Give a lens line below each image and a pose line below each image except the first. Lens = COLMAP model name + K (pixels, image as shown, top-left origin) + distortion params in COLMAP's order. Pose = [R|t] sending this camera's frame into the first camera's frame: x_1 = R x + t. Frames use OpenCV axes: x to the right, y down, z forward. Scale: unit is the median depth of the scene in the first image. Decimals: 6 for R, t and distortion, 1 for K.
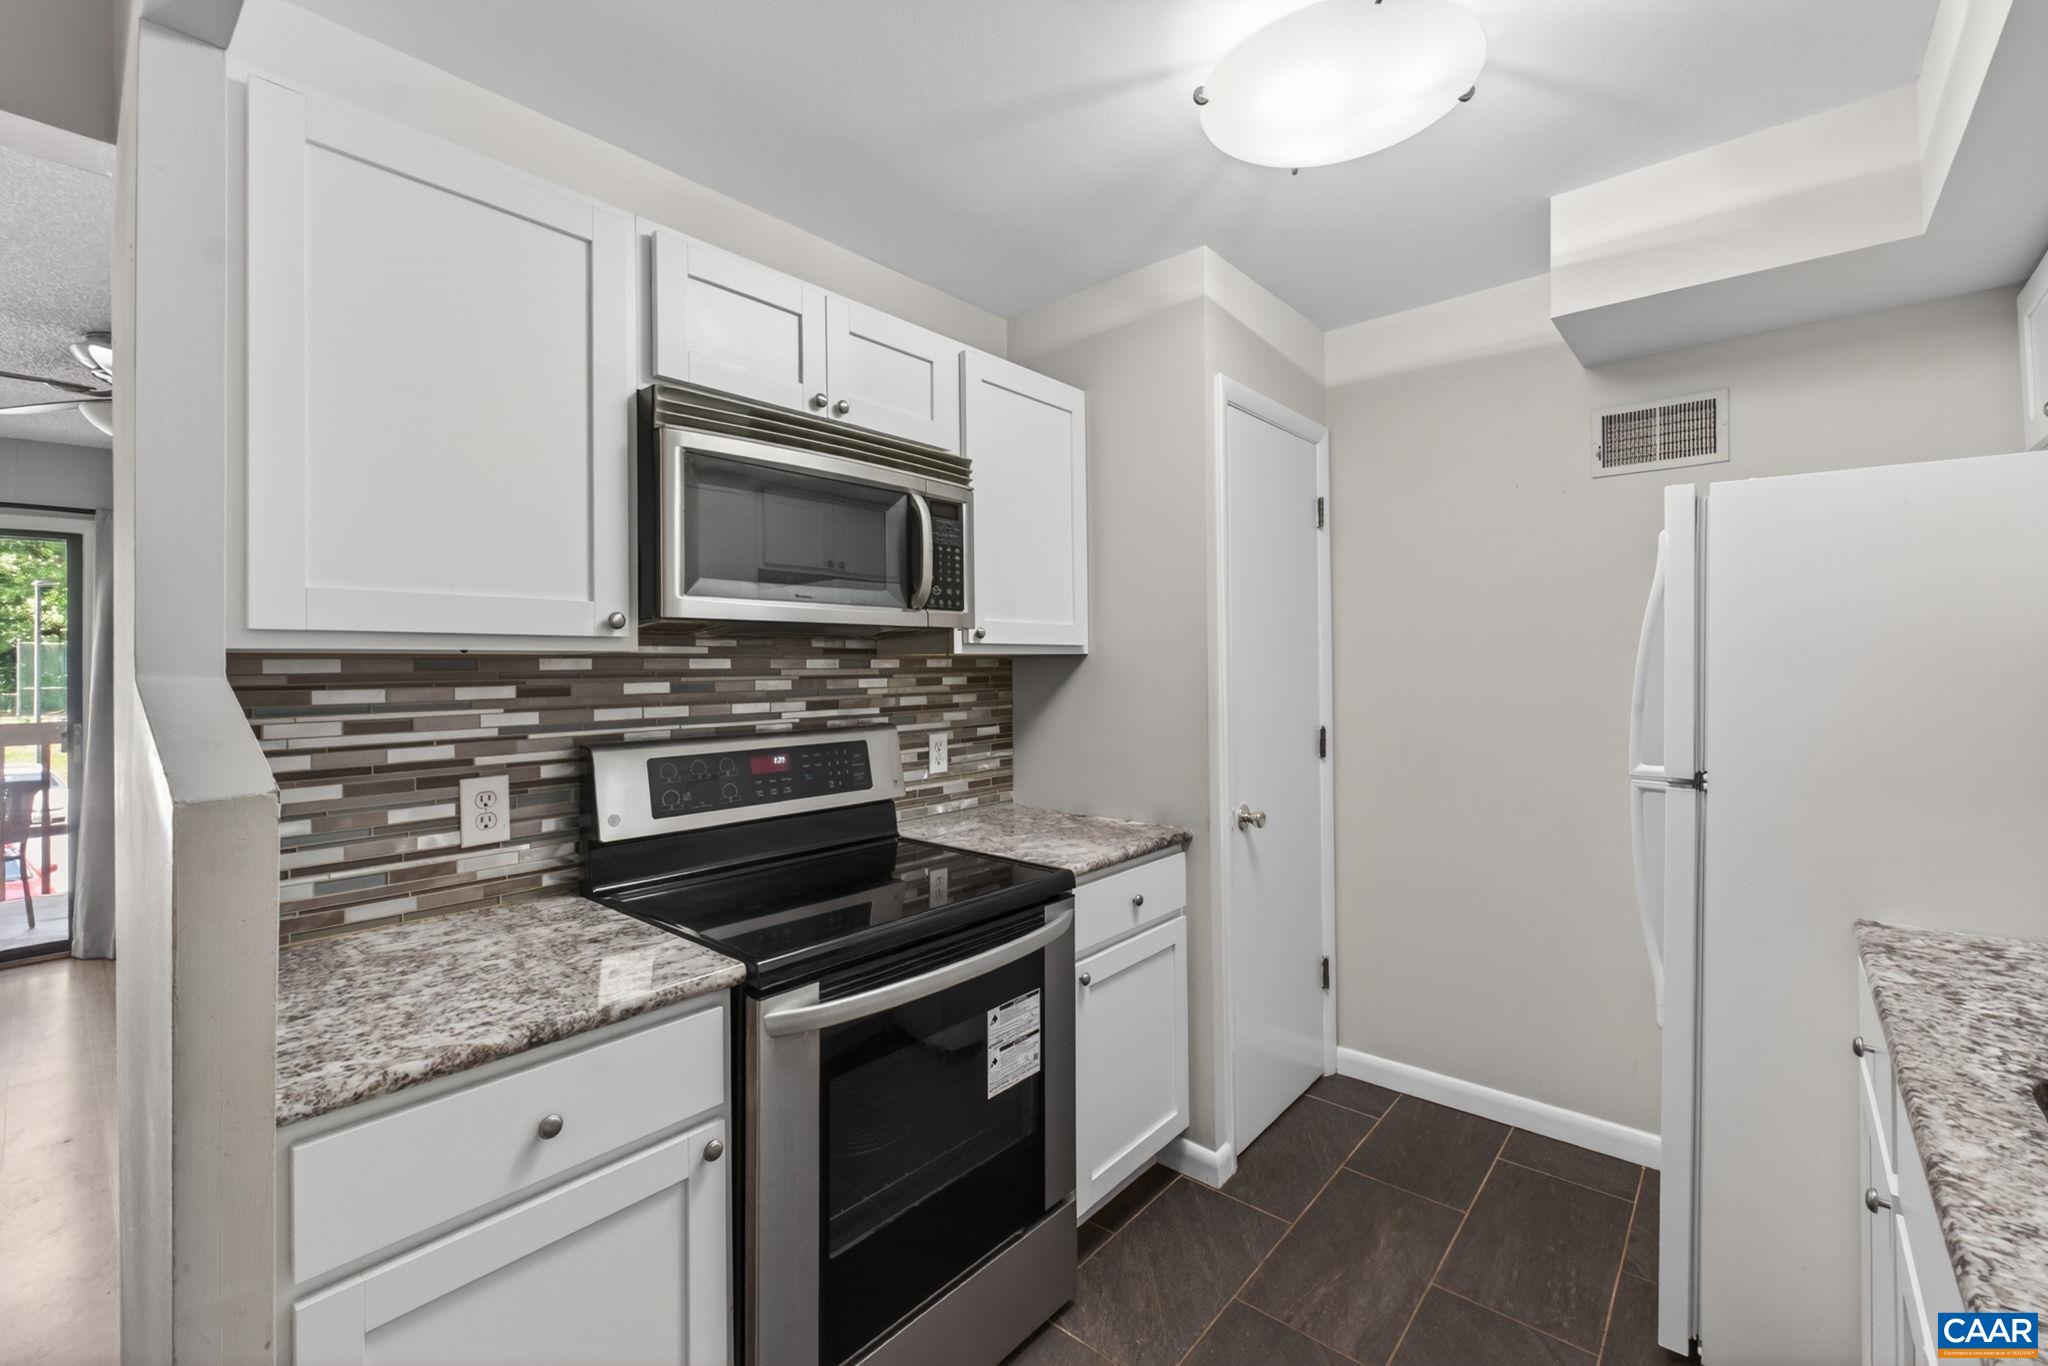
lens RADIAL K [[865.7, 0, 1020.4], [0, 865.7, 671.0], [0, 0, 1]] dist [0.014256, -0.001687]
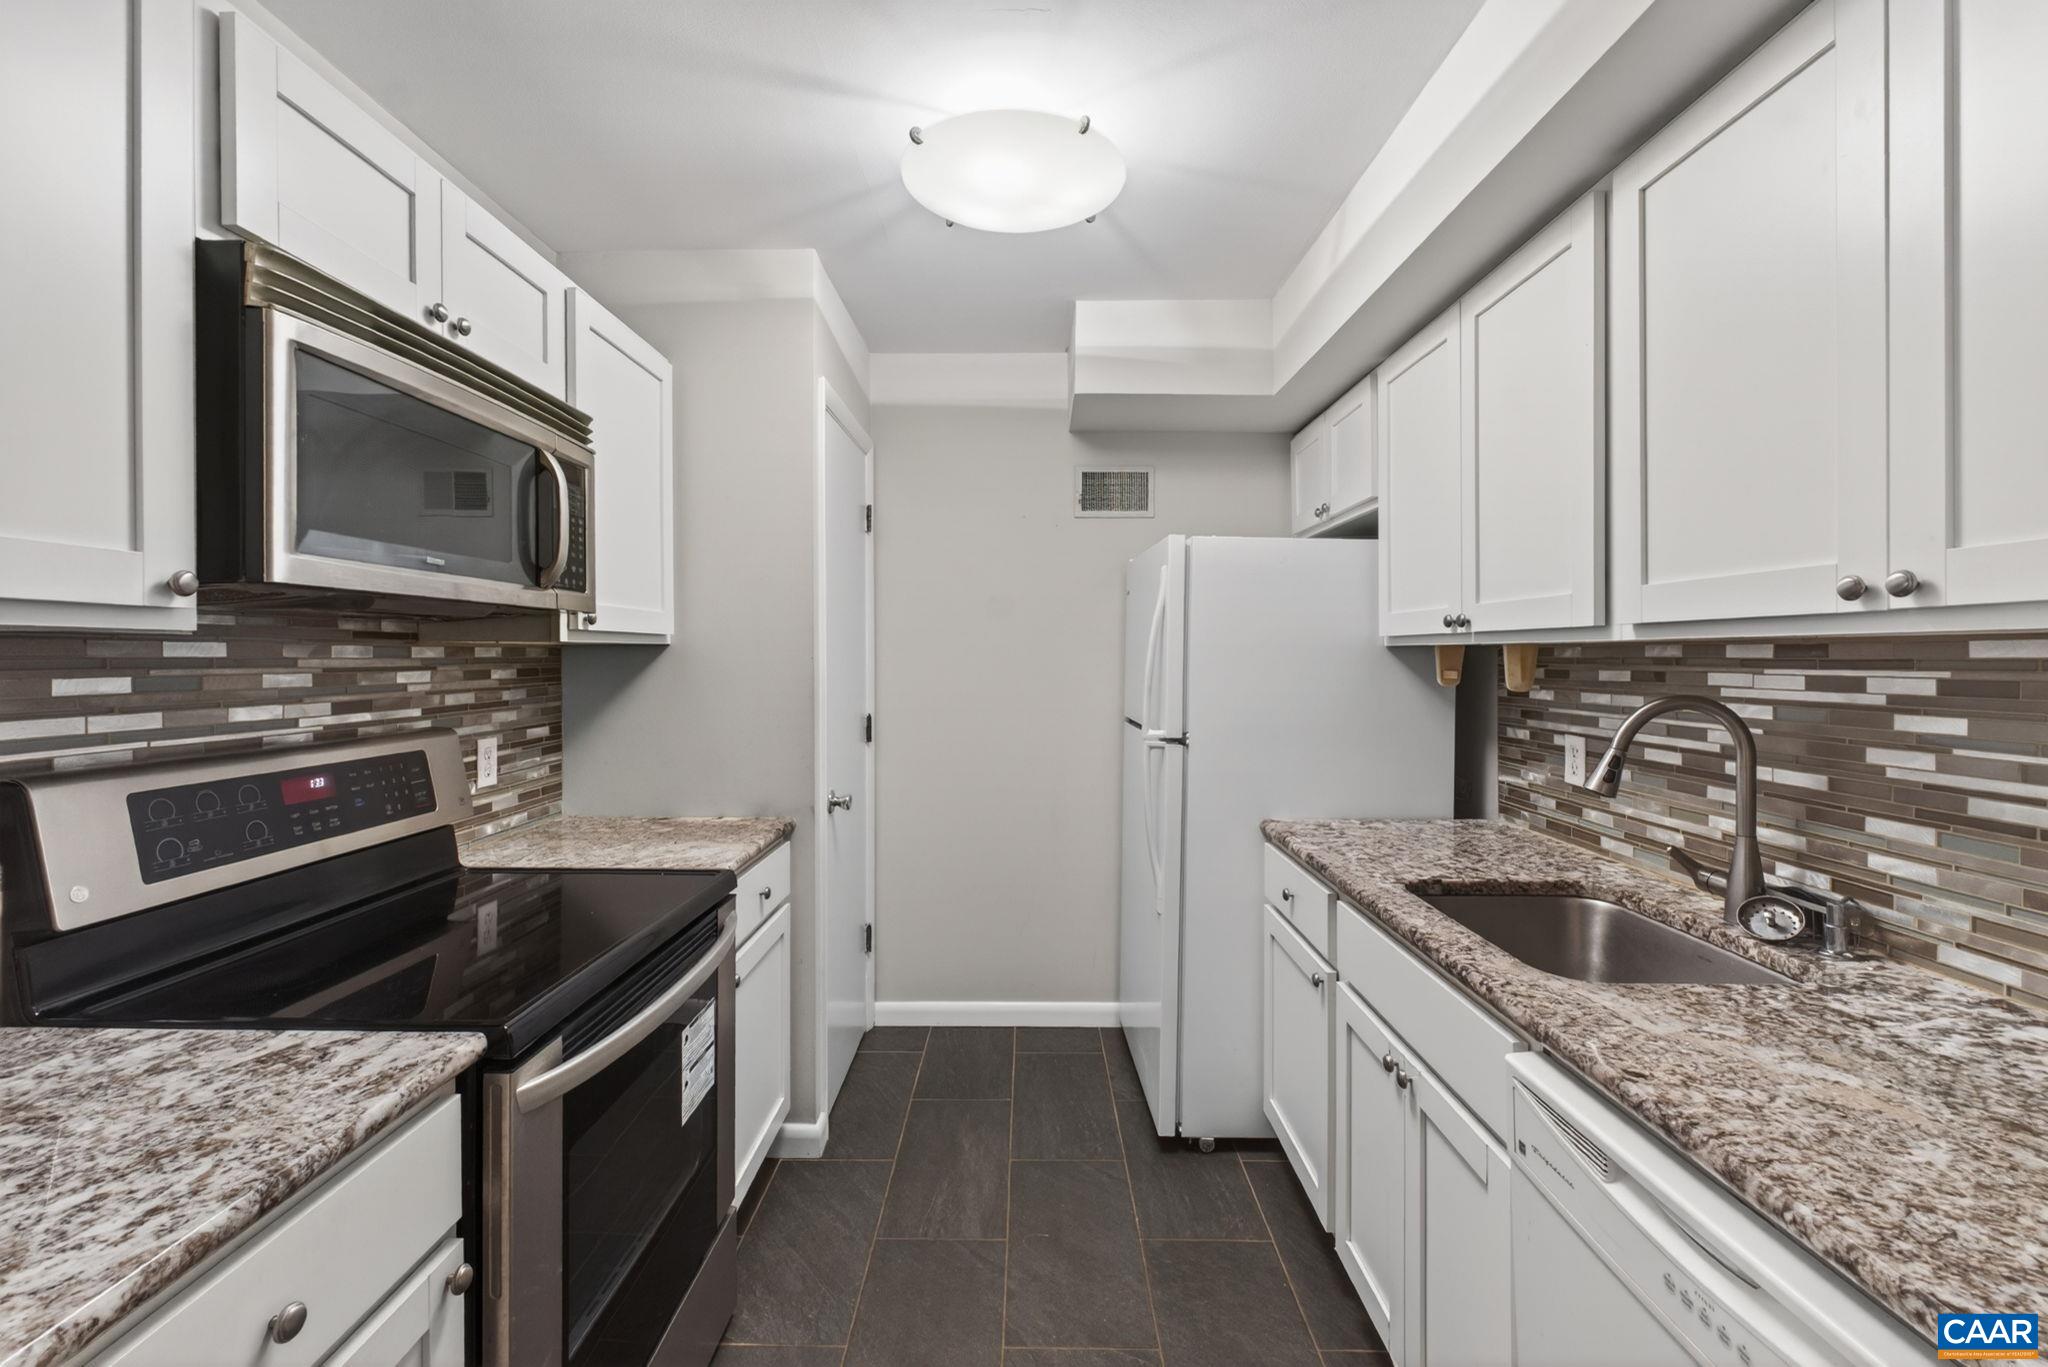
lens RADIAL K [[865.7, 0, 1016.3], [0, 865.7, 673.2], [0, 0, 1]] dist [0.014256, -0.001687]
pose [[0.766127, -0.004661, 0.642673, -0.298727], [-0.002092, 0.999950, 0.009746, 0.002006], [-0.642686, -0.008811, 0.766079, 0.058640]]
